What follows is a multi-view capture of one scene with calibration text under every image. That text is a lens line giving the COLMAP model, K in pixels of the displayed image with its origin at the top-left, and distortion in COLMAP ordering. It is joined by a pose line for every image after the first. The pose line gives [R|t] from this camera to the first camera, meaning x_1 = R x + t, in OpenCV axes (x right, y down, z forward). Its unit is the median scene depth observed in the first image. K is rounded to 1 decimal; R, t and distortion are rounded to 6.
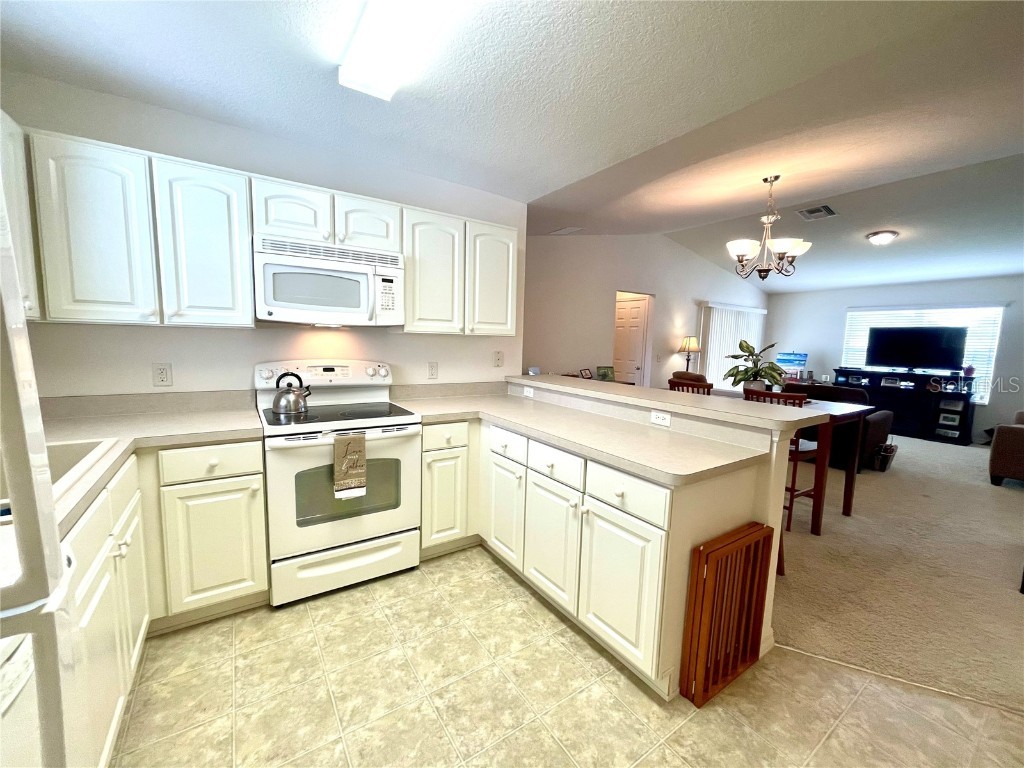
lens RADIAL K [[416.8, 0, 512.0], [0, 416.8, 384.0], [0, 0, 1]] dist [0.000139, 0.003767]
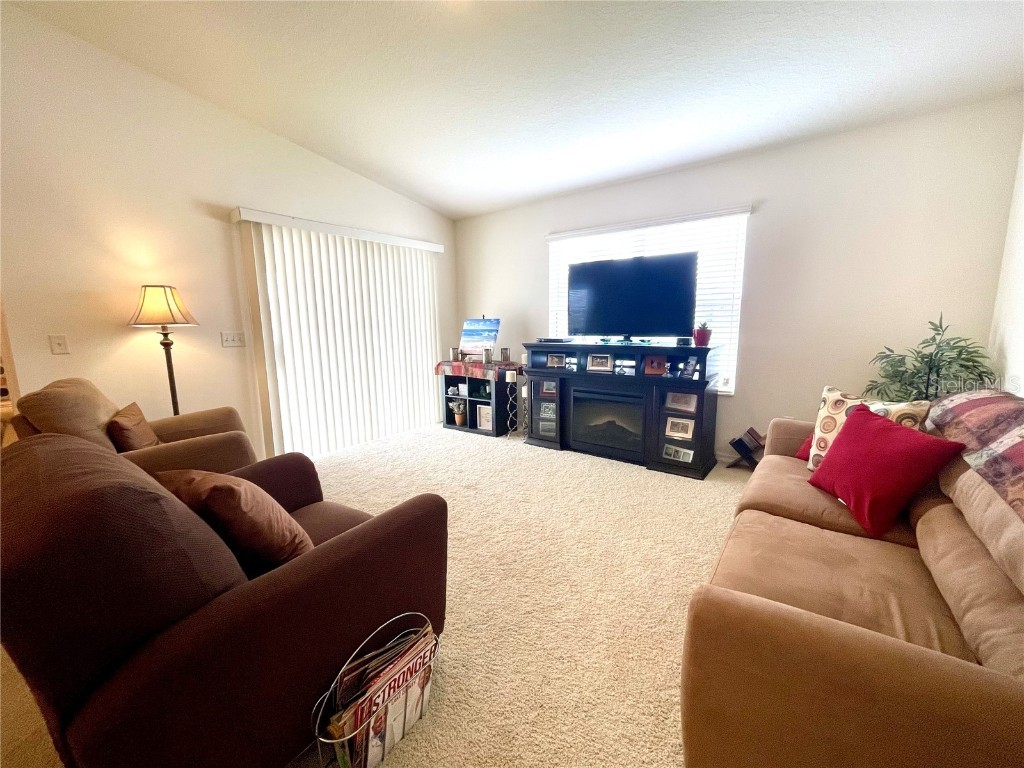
lens RADIAL K [[416.8, 0, 512.0], [0, 416.8, 384.0], [0, 0, 1]] dist [0.000139, 0.003767]
pose [[0.949577, -0.087481, 0.301083, 0.680110], [0.072156, 0.995485, 0.061674, -0.020569], [-0.305119, -0.036839, 0.951602, 0.555284]]
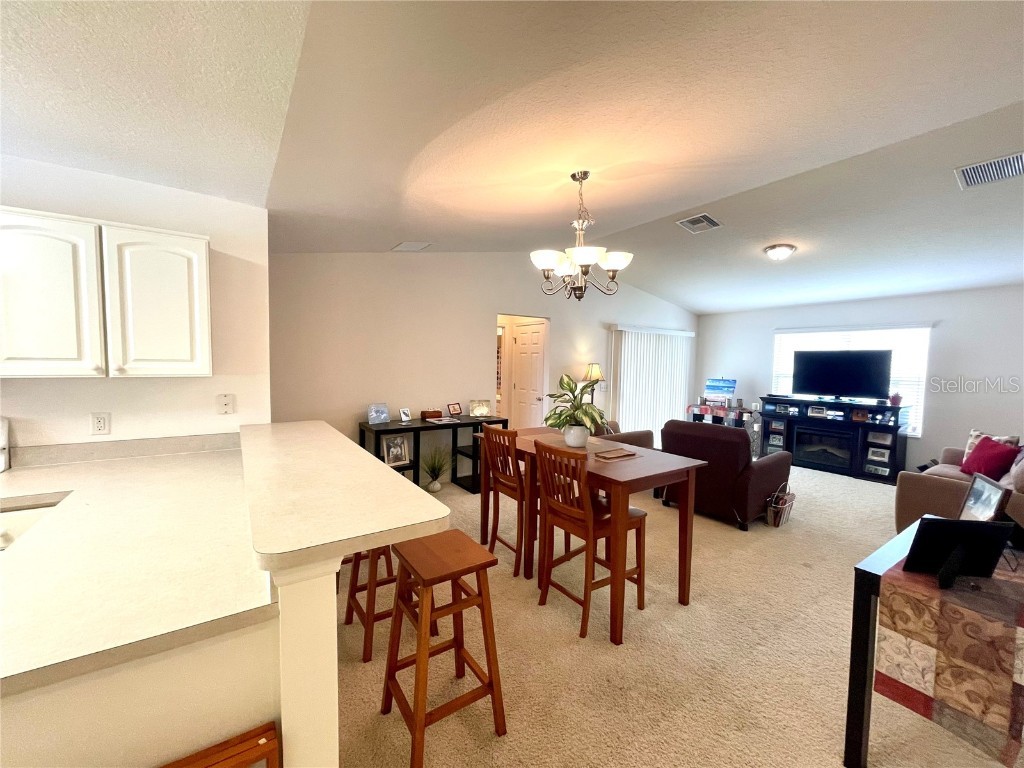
lens RADIAL K [[416.8, 0, 512.0], [0, 416.8, 384.0], [0, 0, 1]] dist [0.000139, 0.003767]
pose [[0.999866, -0.010407, 0.012664, 0.258111], [0.011047, 0.998611, -0.051512, -0.027267], [-0.012110, 0.051645, 0.998592, 0.118661]]
